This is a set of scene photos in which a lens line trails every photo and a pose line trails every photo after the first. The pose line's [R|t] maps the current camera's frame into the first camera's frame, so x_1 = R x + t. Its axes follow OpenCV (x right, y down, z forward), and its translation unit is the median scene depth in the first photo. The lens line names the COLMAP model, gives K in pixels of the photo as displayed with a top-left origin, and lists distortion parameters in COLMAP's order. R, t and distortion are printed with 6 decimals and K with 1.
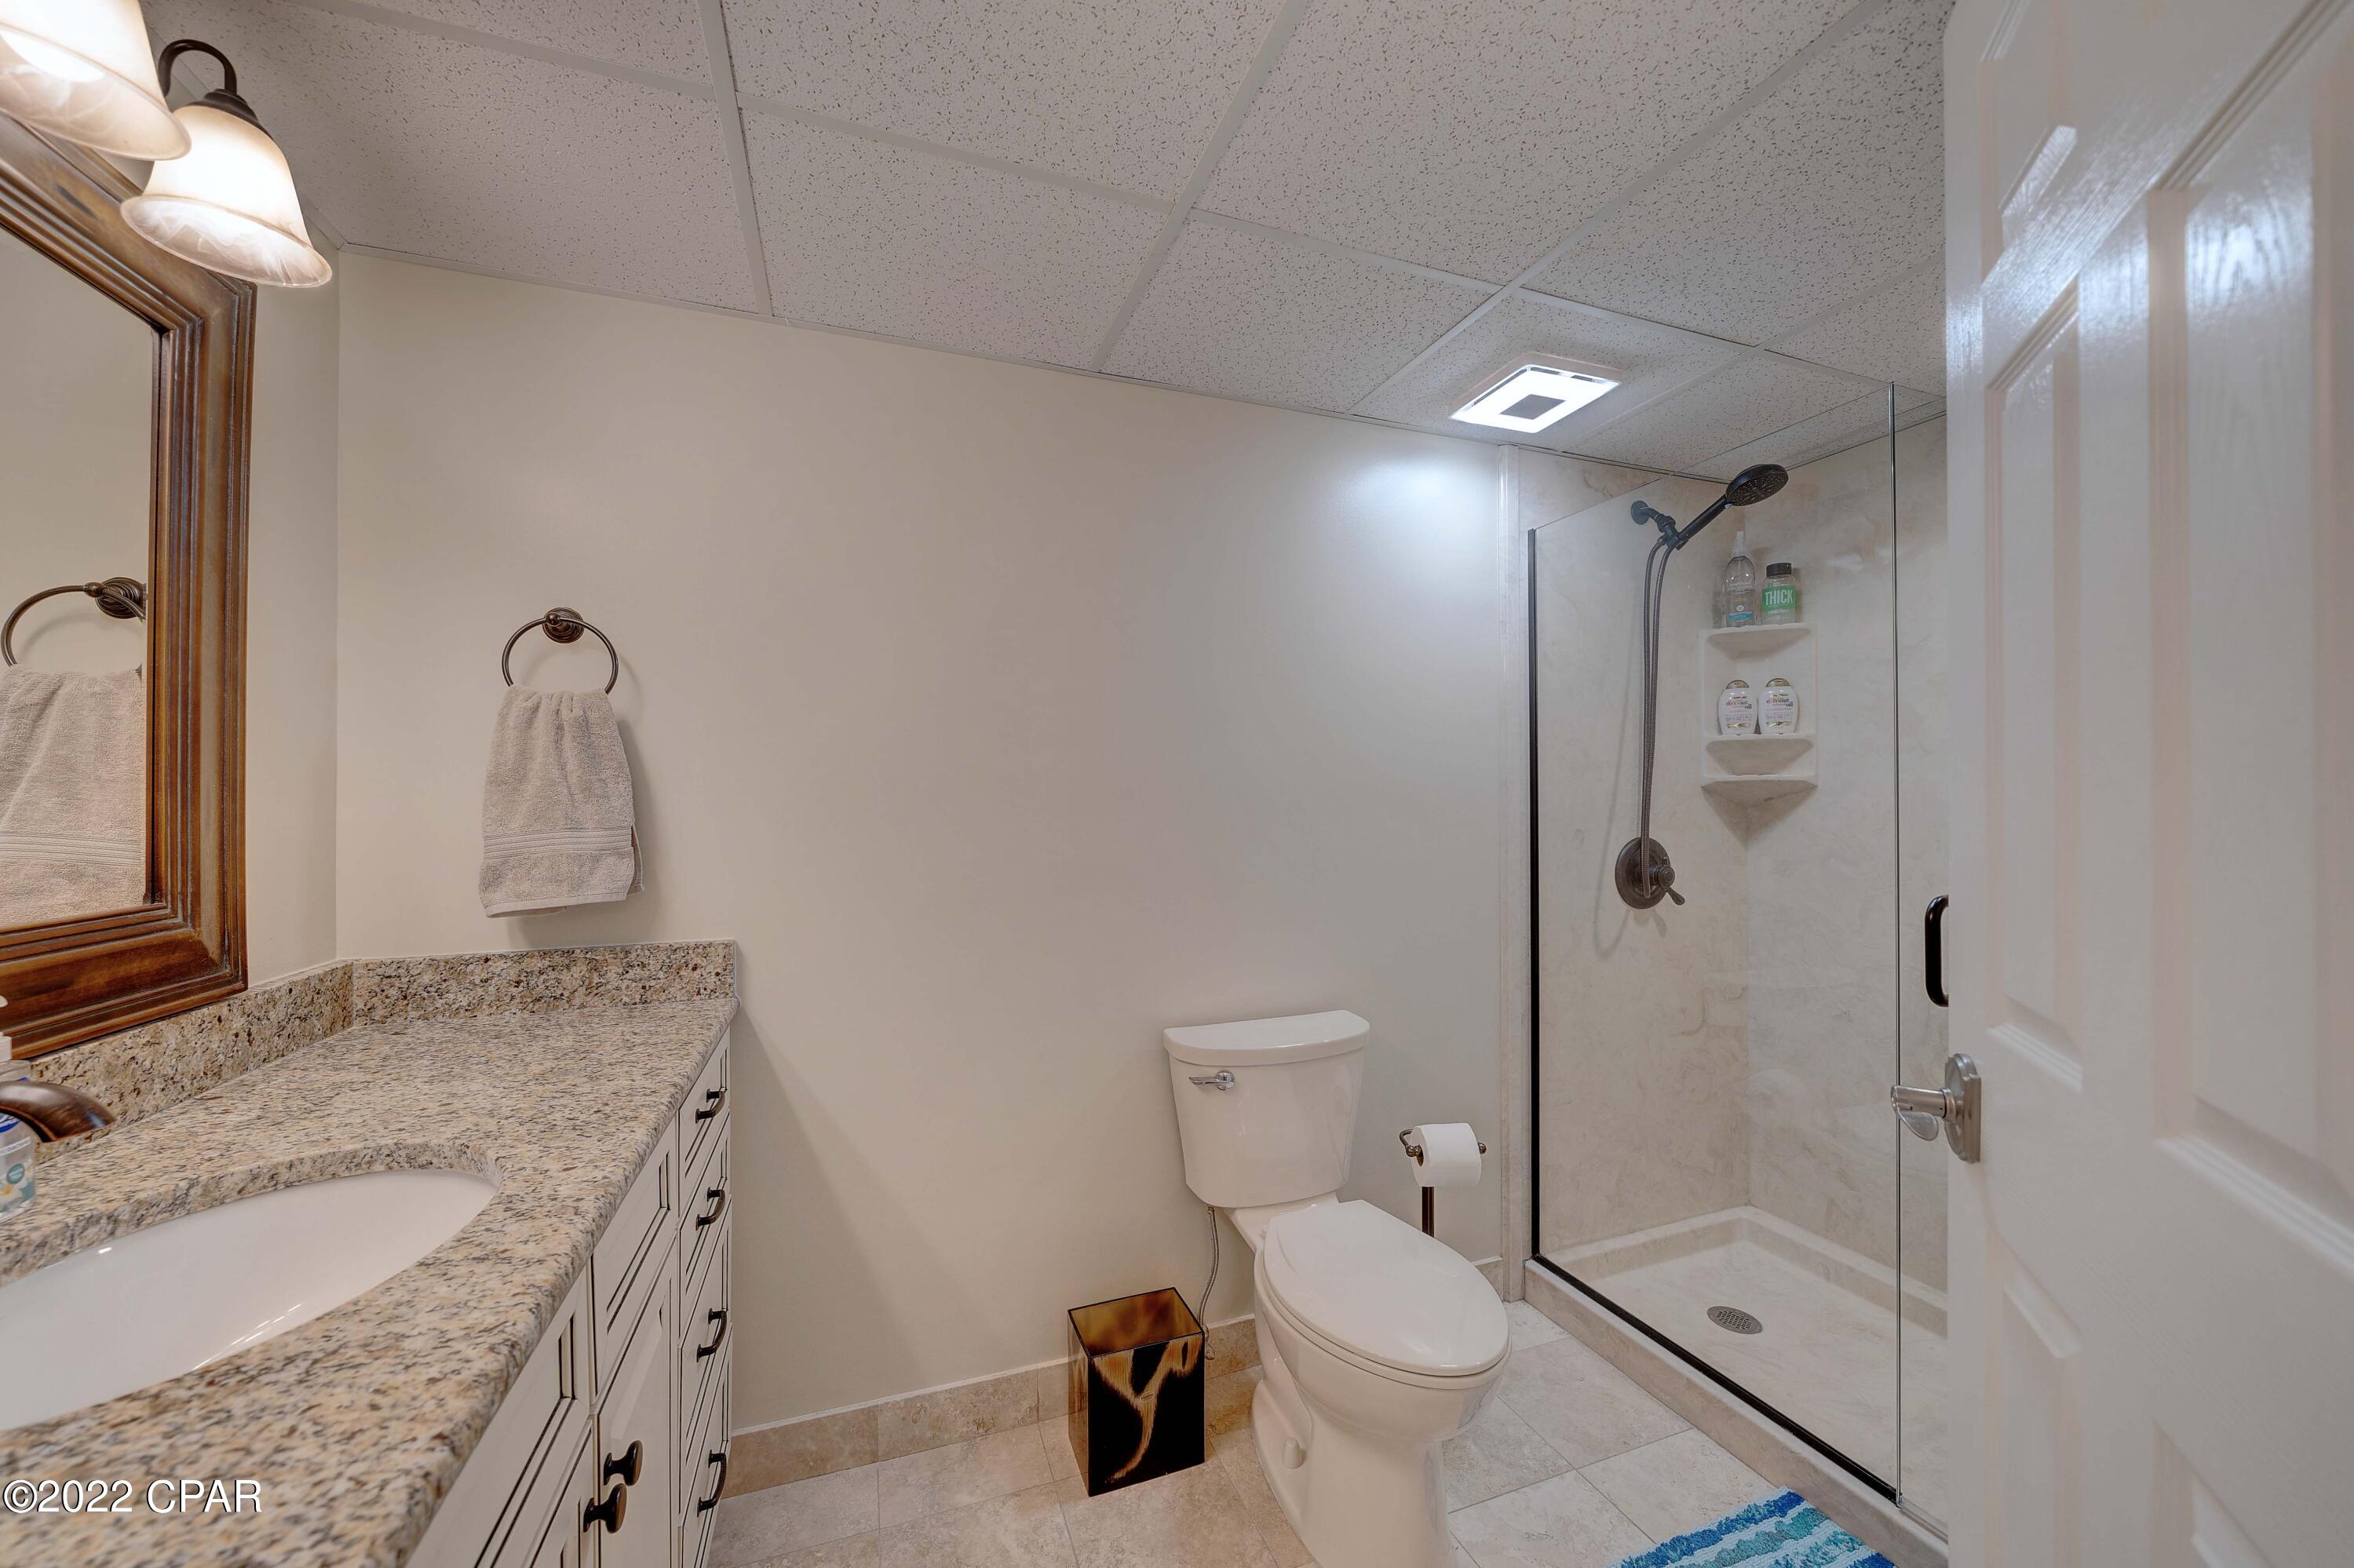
lens RADIAL K [[849.6, 0, 1160.3], [0, 849.6, 795.1], [0, 0, 1]] dist [-0.004705, 0.000228]
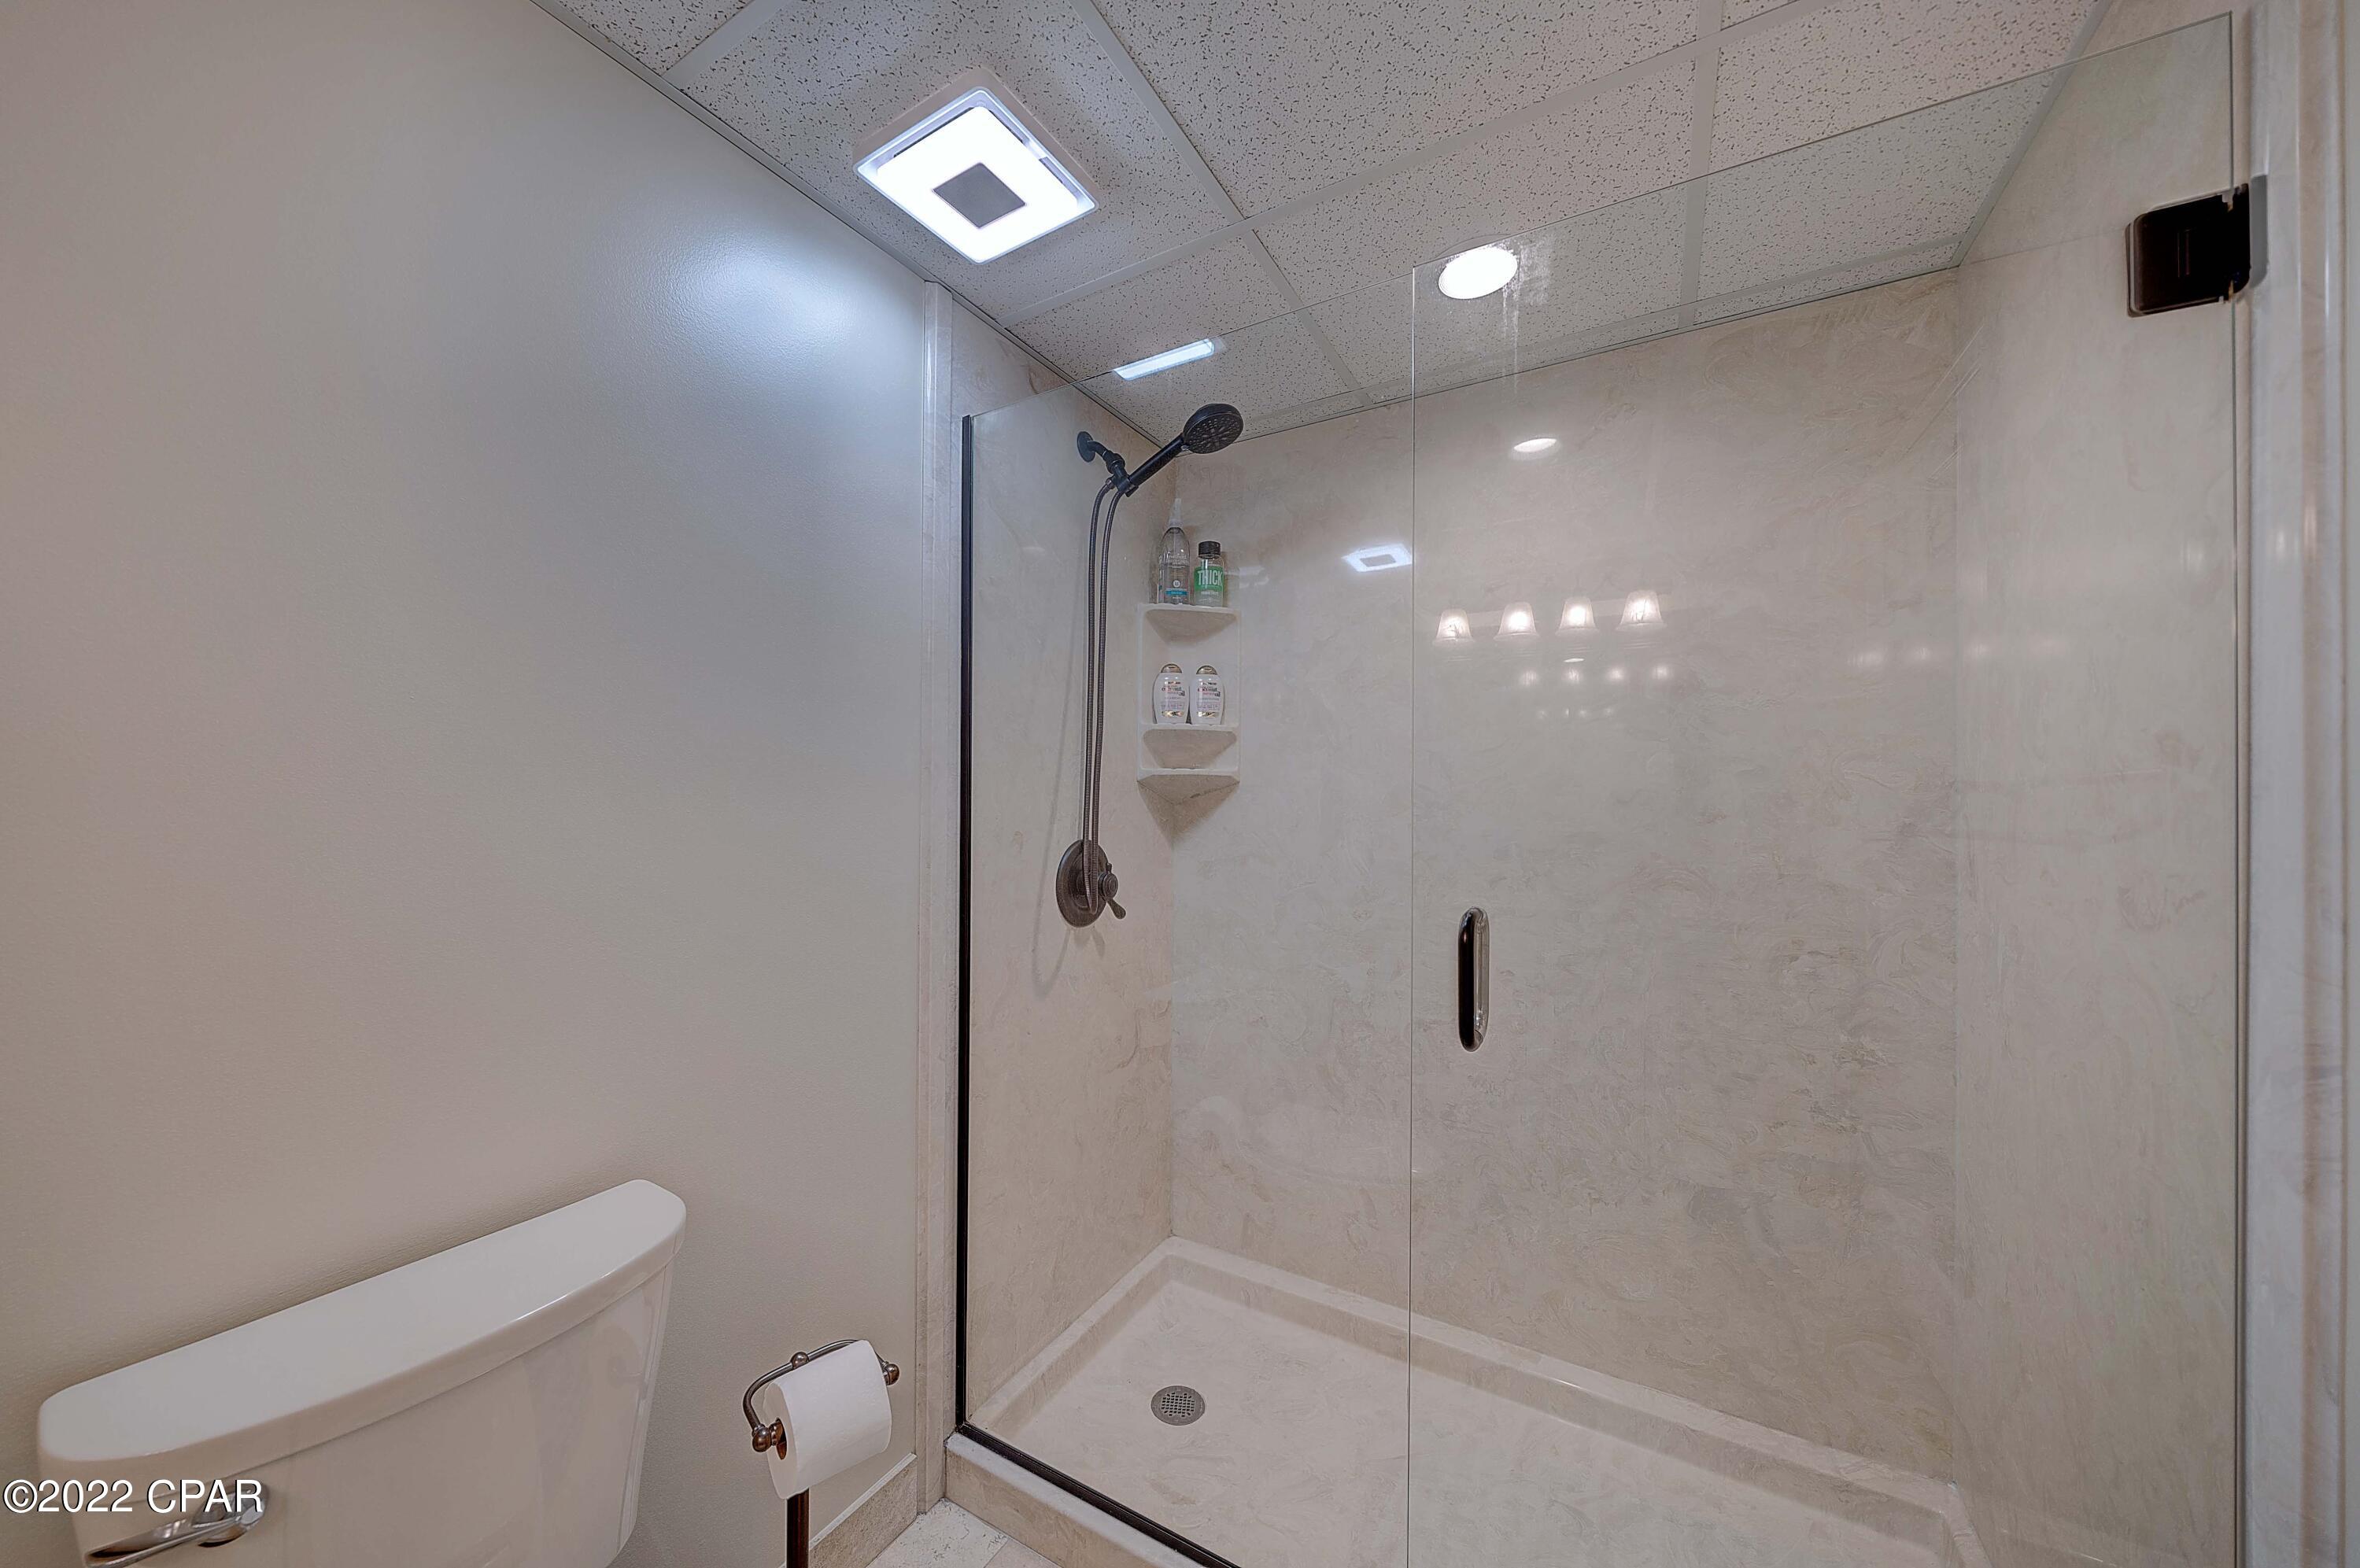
lens RADIAL K [[817.5, 0, 1157.3], [0, 817.5, 795.0], [0, 0, 1]] dist [-0.003704, -0.000463]
pose [[0.773062, 0.012906, 0.634199, 0.120908], [-0.011143, 0.999915, -0.006765, 0.011080], [-0.634233, -0.001837, 0.773140, 0.344965]]
